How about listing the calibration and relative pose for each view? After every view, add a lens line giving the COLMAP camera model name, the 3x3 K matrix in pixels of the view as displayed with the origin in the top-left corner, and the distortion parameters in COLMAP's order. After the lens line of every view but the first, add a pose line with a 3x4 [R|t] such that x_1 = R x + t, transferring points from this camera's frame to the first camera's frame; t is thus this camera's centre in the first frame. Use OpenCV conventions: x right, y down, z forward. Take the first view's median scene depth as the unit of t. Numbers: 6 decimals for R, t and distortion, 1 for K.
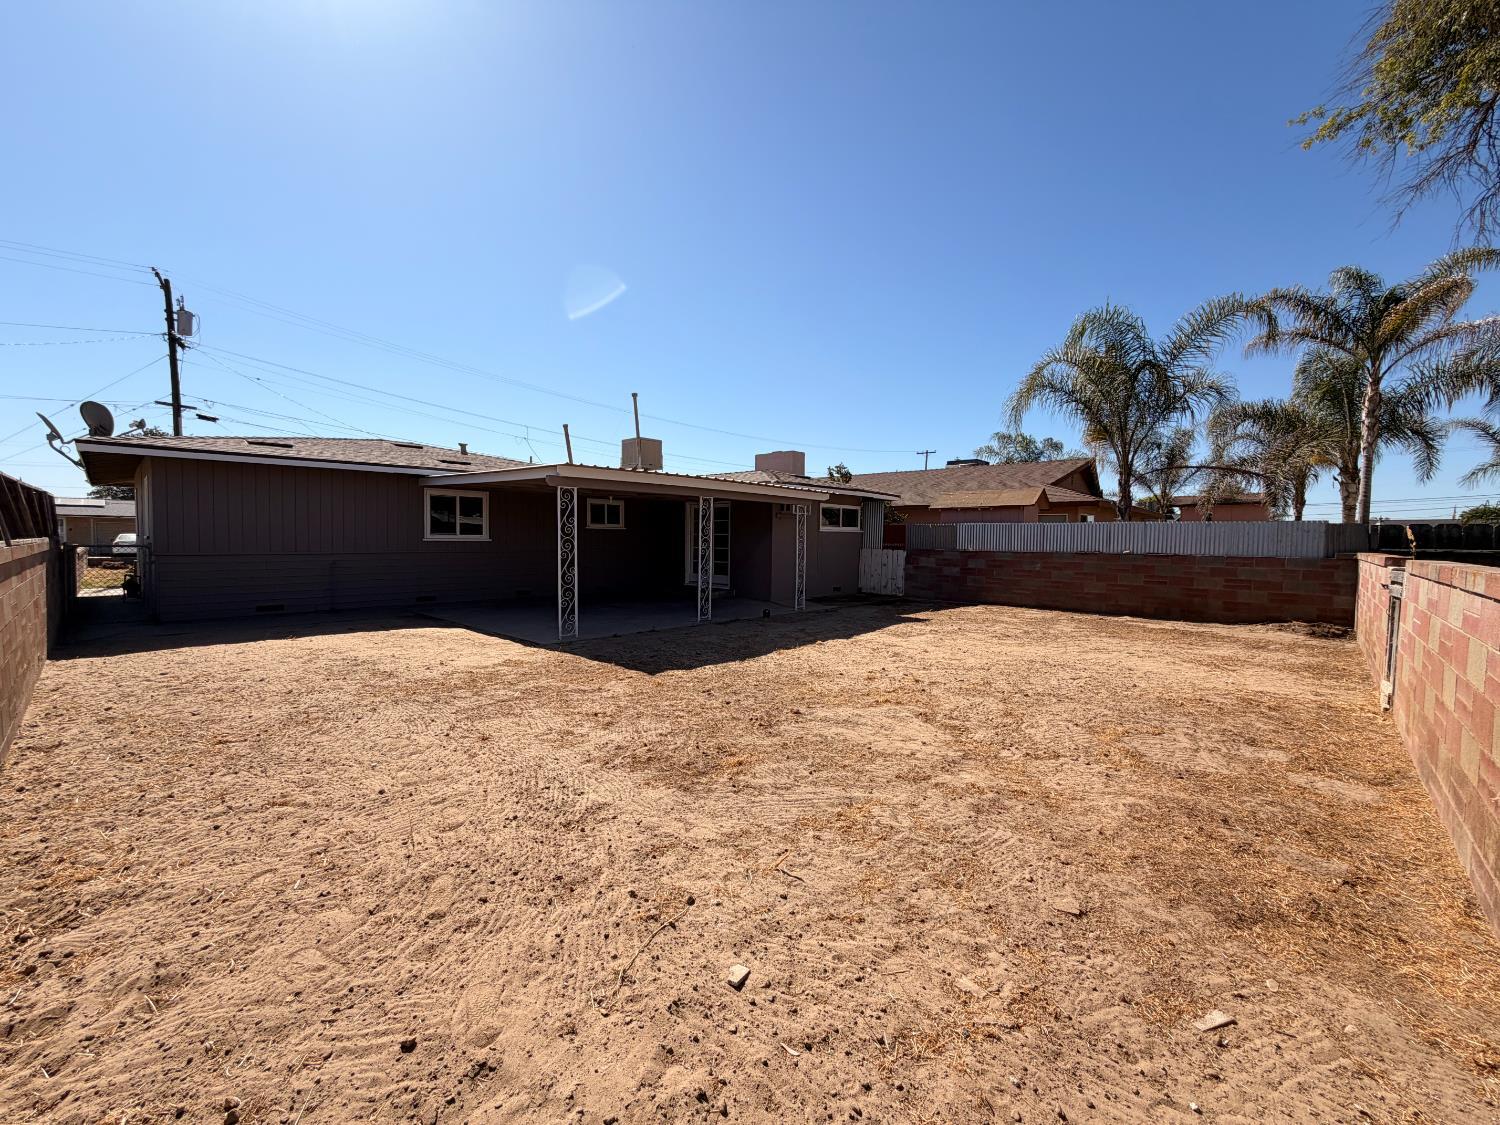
lens RADIAL K [[599.1, 0, 744.1], [0, 599.1, 563.0], [0, 0, 1]] dist [0.000091, -0.001003]
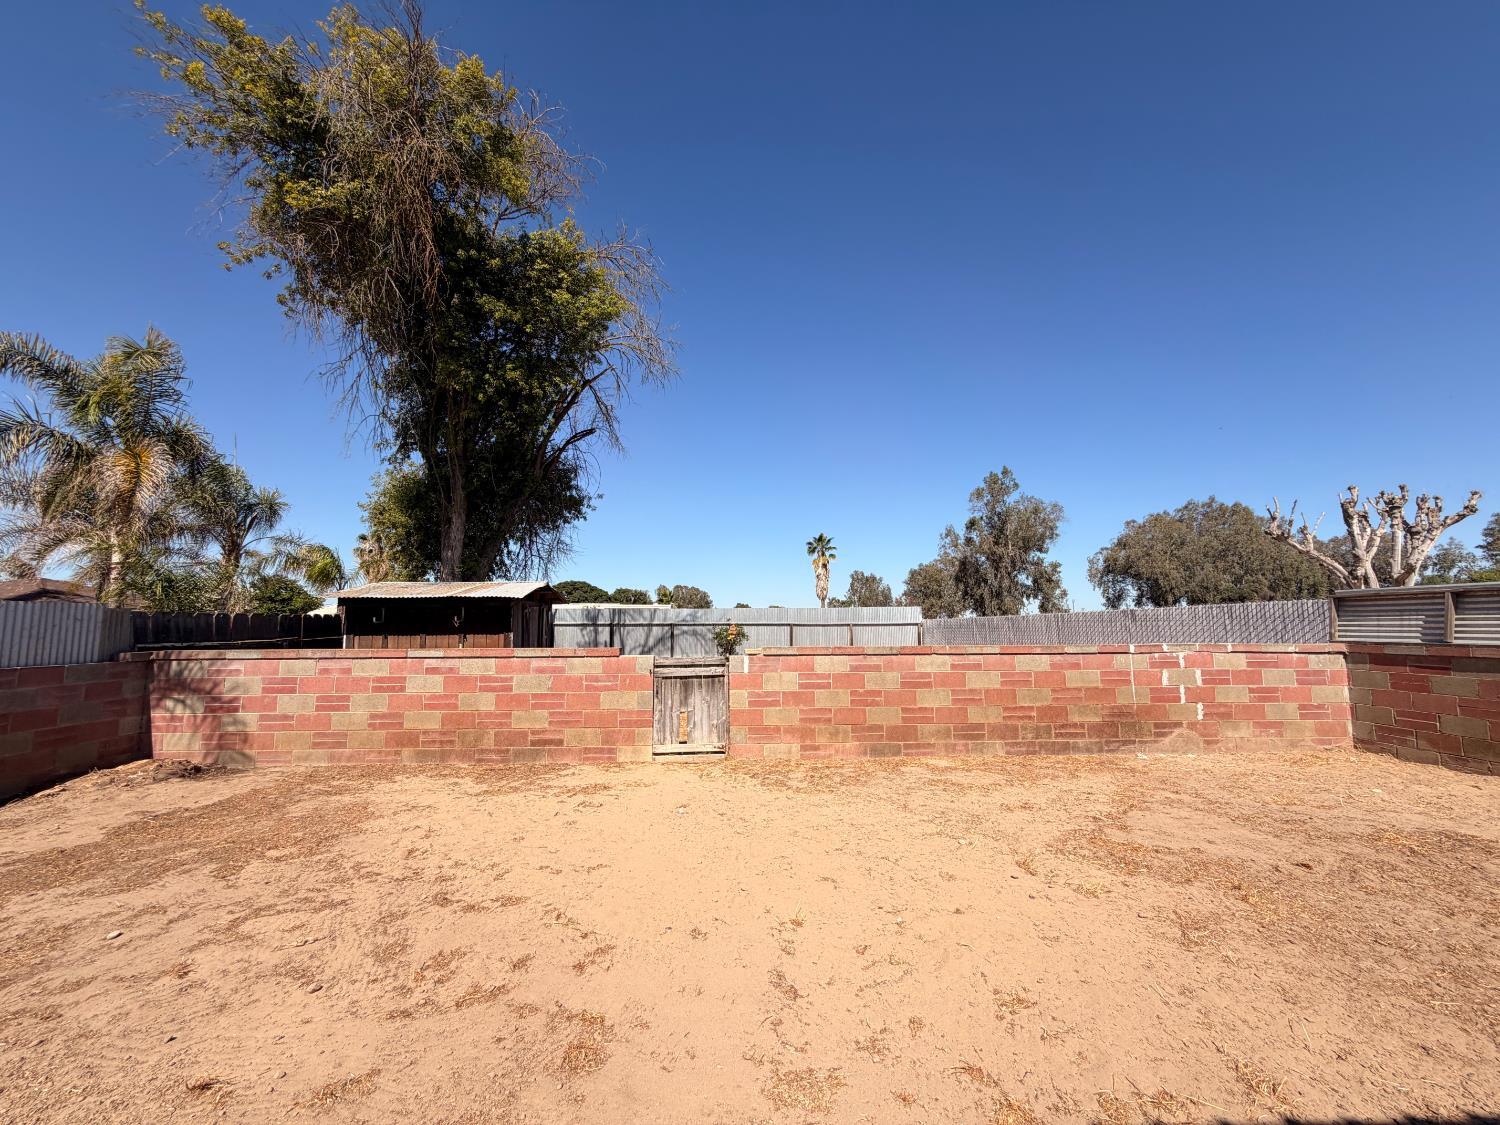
lens RADIAL K [[599.1, 0, 749.1], [0, 599.1, 568.6], [0, 0, 1]] dist [0.000091, -0.001003]
pose [[-0.726943, 0.056737, 0.684350, 0.019432], [0.023708, 0.998060, -0.057562, -0.038633], [-0.686288, -0.025620, -0.726878, 0.709927]]
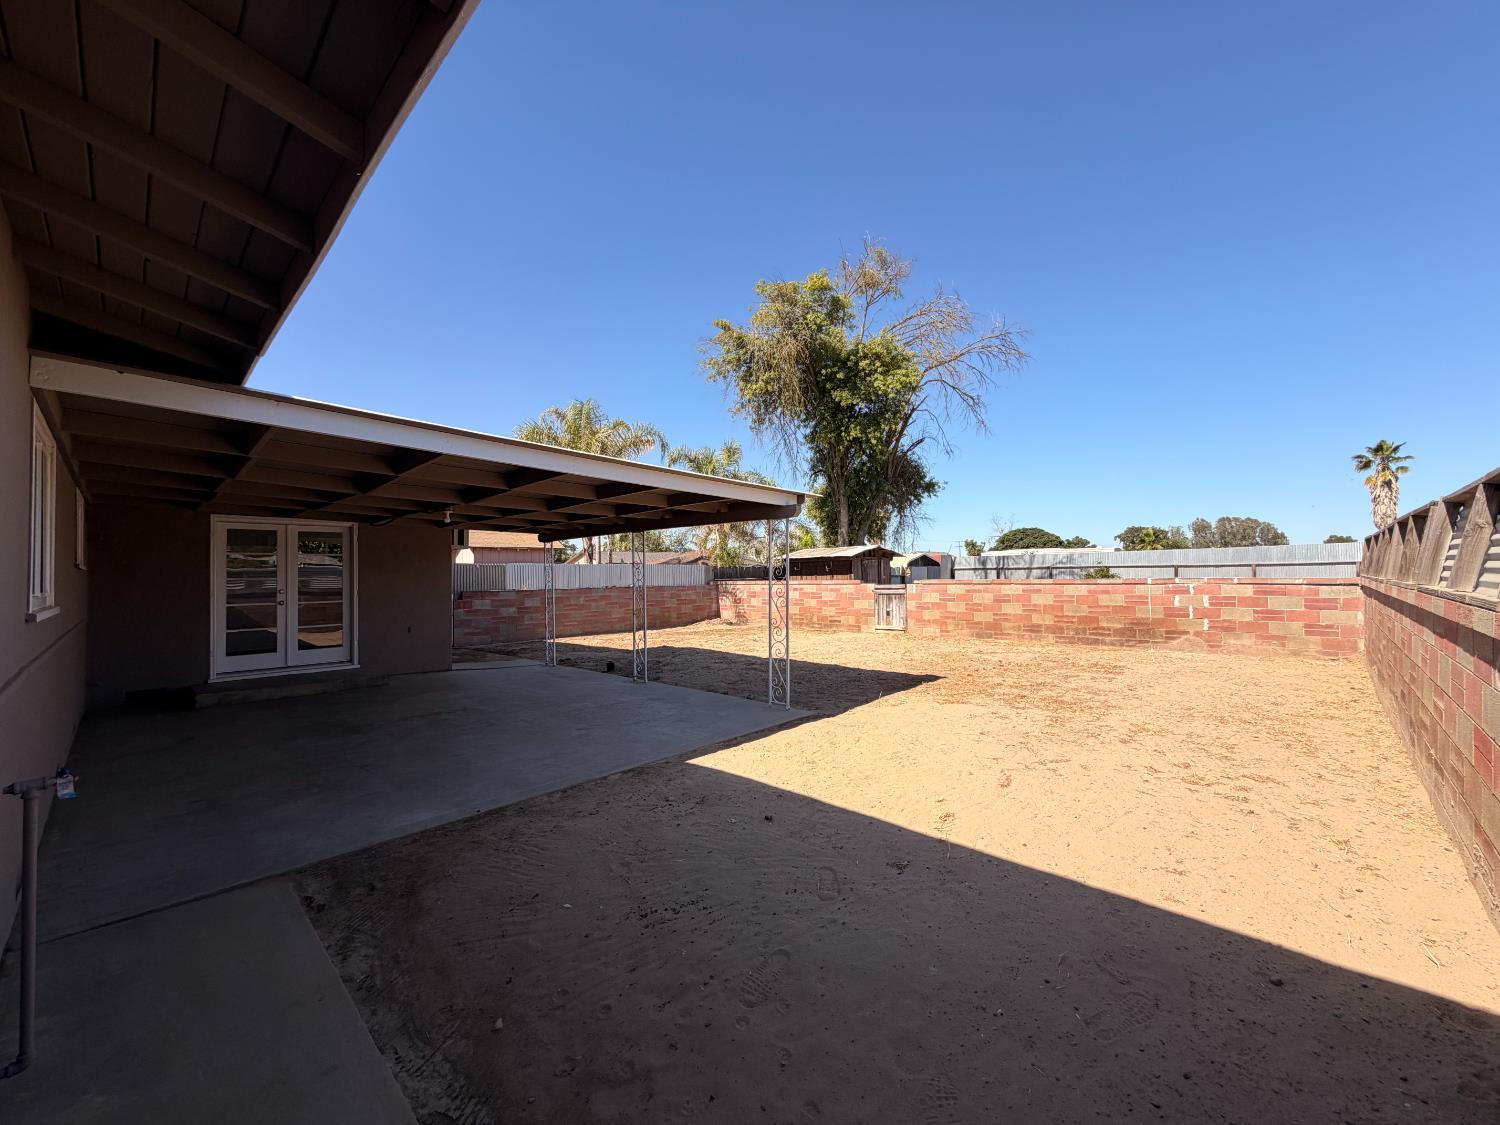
lens RADIAL K [[599.1, 0, 743.9], [0, 599.1, 560.0], [0, 0, 1]] dist [0.000091, -0.001003]
pose [[-0.001651, 0.013967, 0.999901, -0.662670], [0.055610, 0.998356, -0.013854, -0.037293], [-0.998451, 0.055582, -0.002425, 0.628731]]
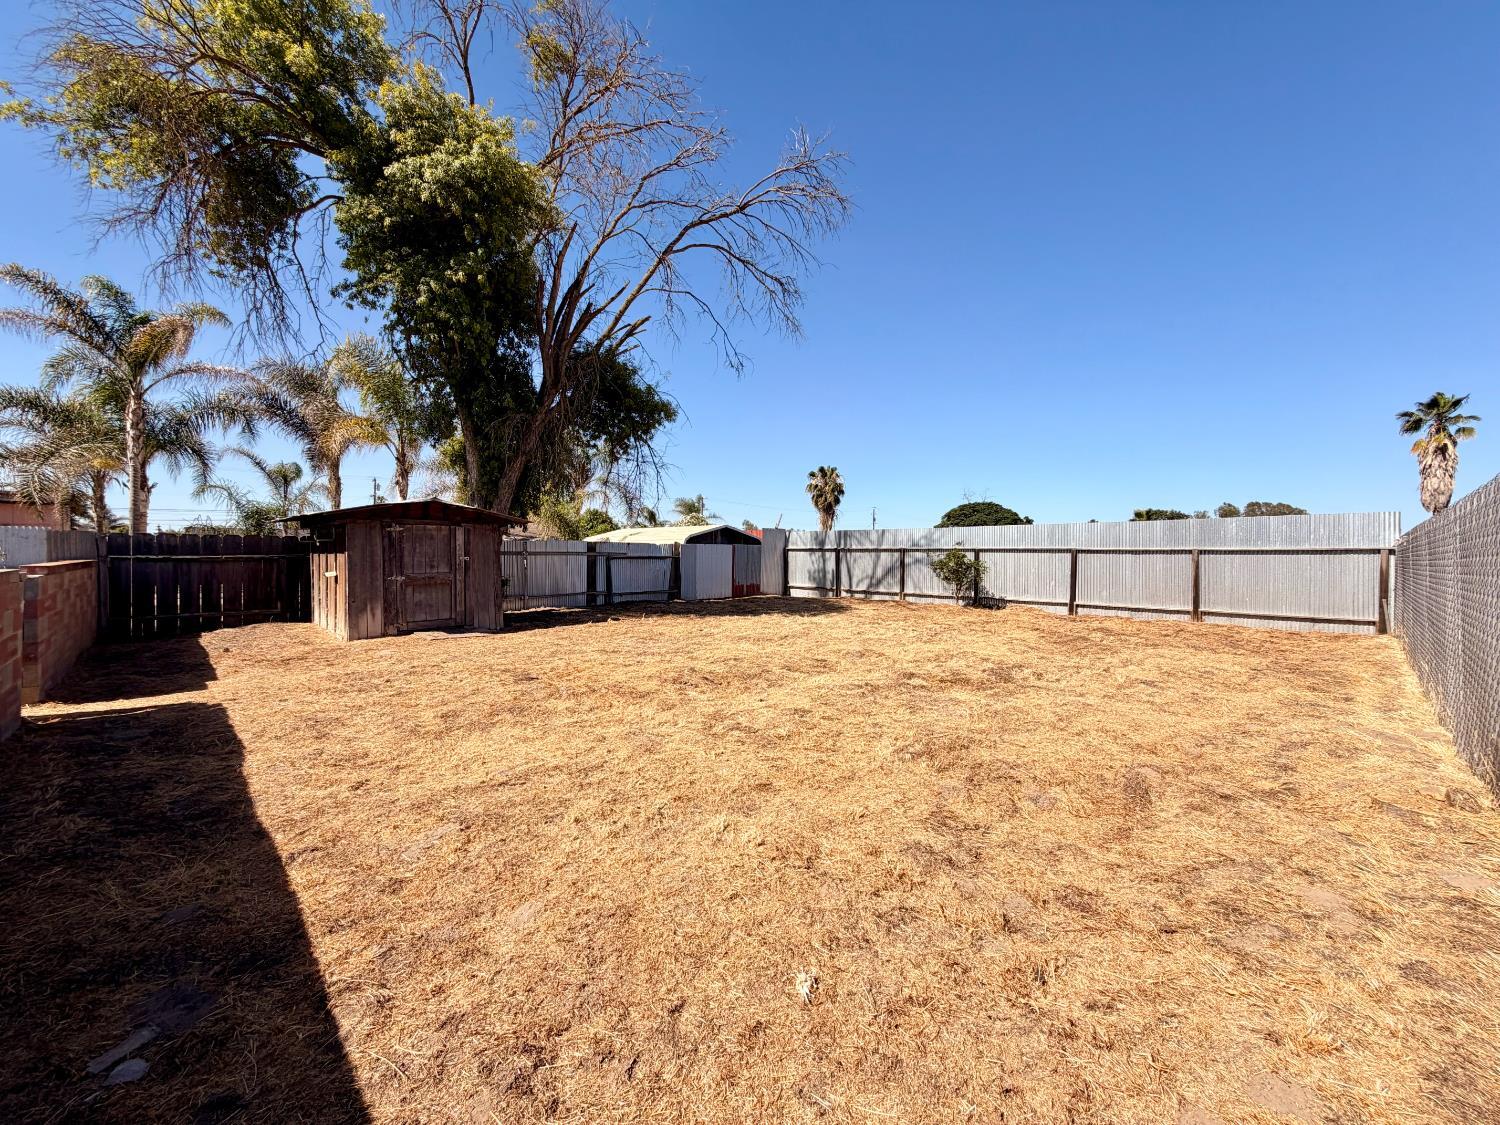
lens RADIAL K [[599.1, 0, 738.0], [0, 599.1, 557.9], [0, 0, 1]] dist [0.000091, -0.001003]
pose [[0.035128, -0.019076, 0.999201, 0.051160], [0.035717, 0.999203, 0.017820, 0.000087], [-0.998744, 0.035062, 0.035781, -0.115532]]
